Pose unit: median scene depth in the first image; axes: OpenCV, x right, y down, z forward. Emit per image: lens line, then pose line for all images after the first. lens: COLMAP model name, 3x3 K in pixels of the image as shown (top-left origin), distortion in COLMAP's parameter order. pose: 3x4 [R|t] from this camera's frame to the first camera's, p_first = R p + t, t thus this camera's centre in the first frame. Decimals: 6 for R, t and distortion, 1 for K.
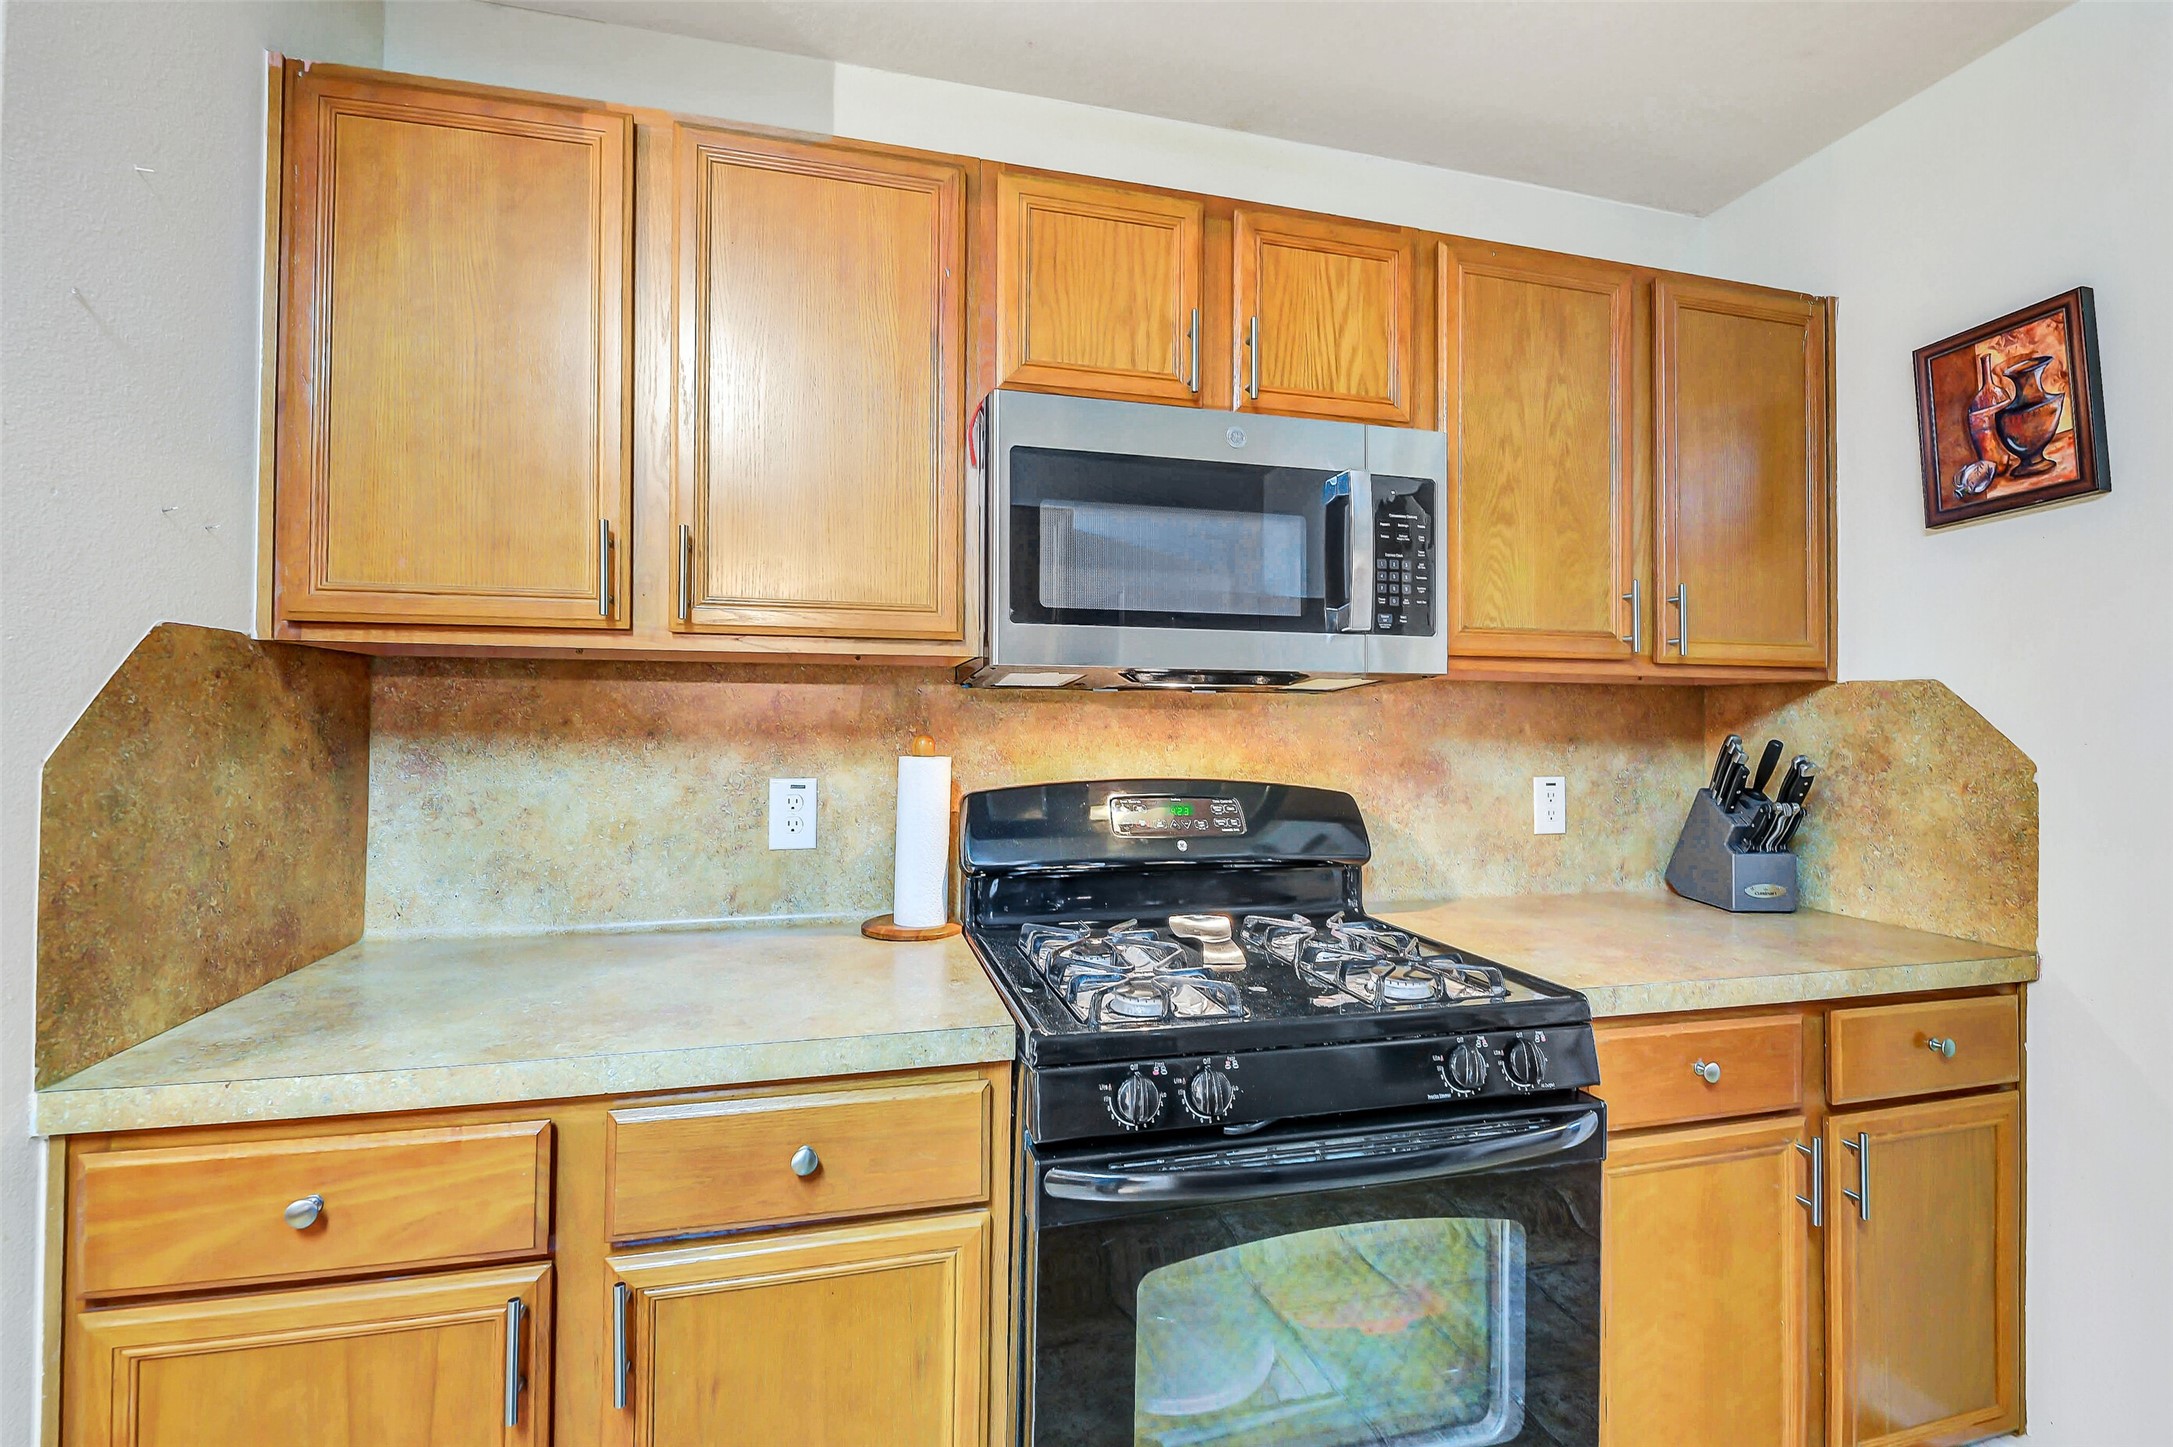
lens RADIAL K [[944.1, 0, 1082.4], [0, 944.1, 705.3], [0, 0, 1]] dist [-0.013662, -0.000476]
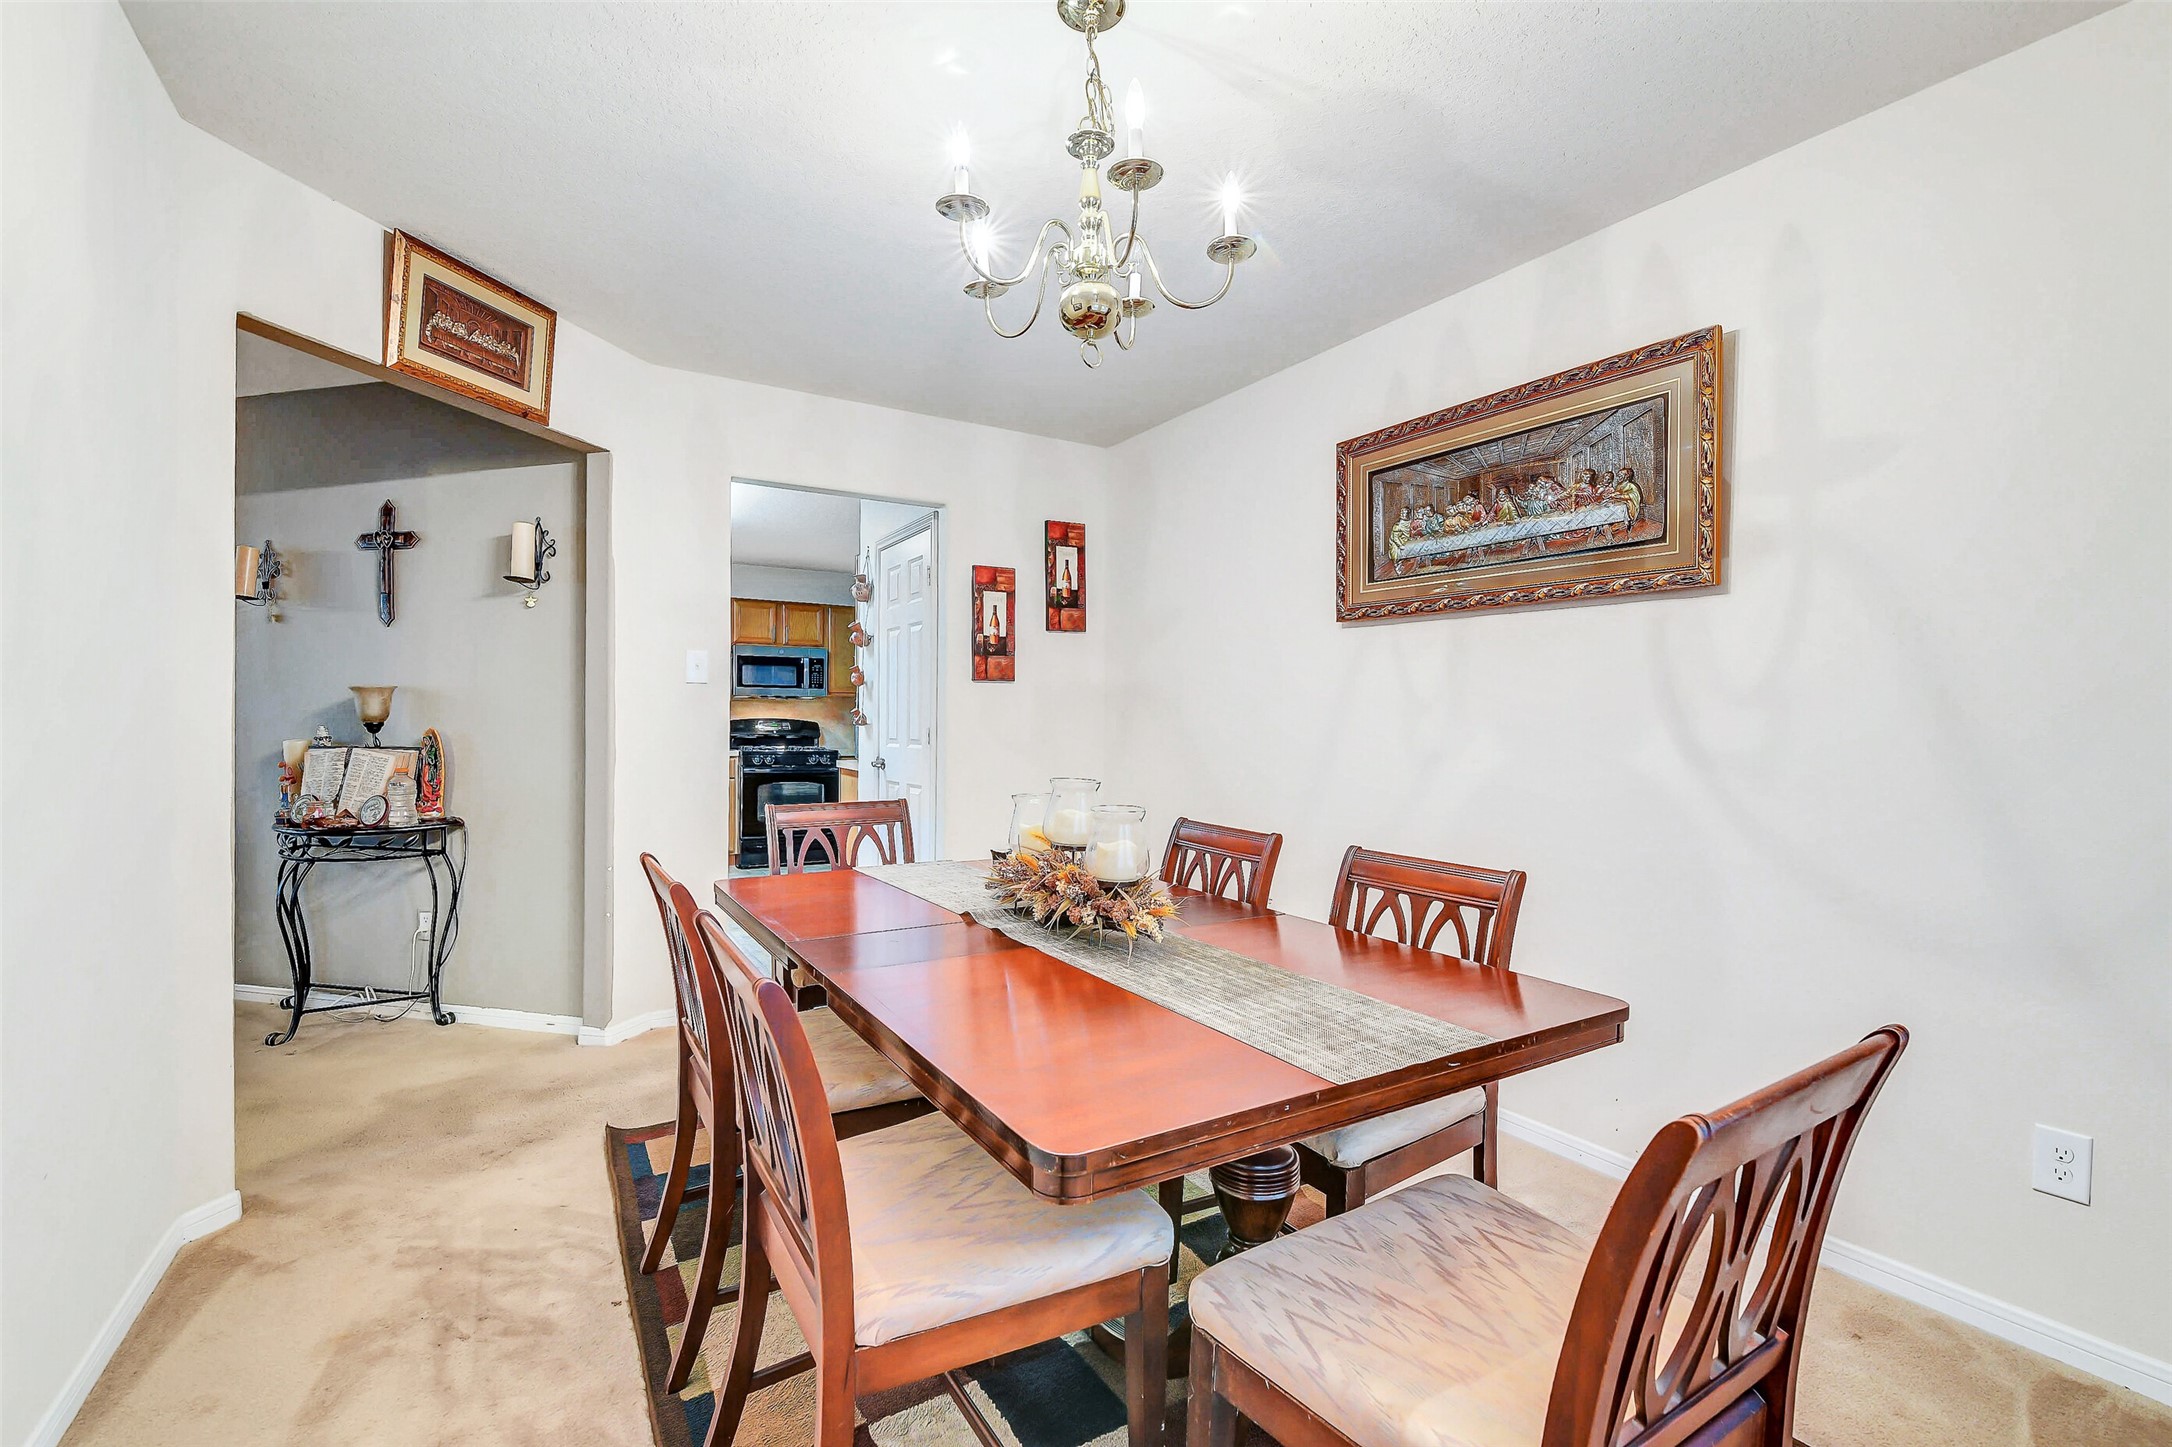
lens RADIAL K [[943.7, 0, 1081.9], [0, 943.7, 705.3], [0, 0, 1]] dist [-0.013662, -0.000476]
pose [[0.956449, -0.007003, 0.291817, 0.220483], [0.002825, 0.999887, 0.014737, -0.055118], [-0.291887, -0.013271, 0.956361, -4.376644]]
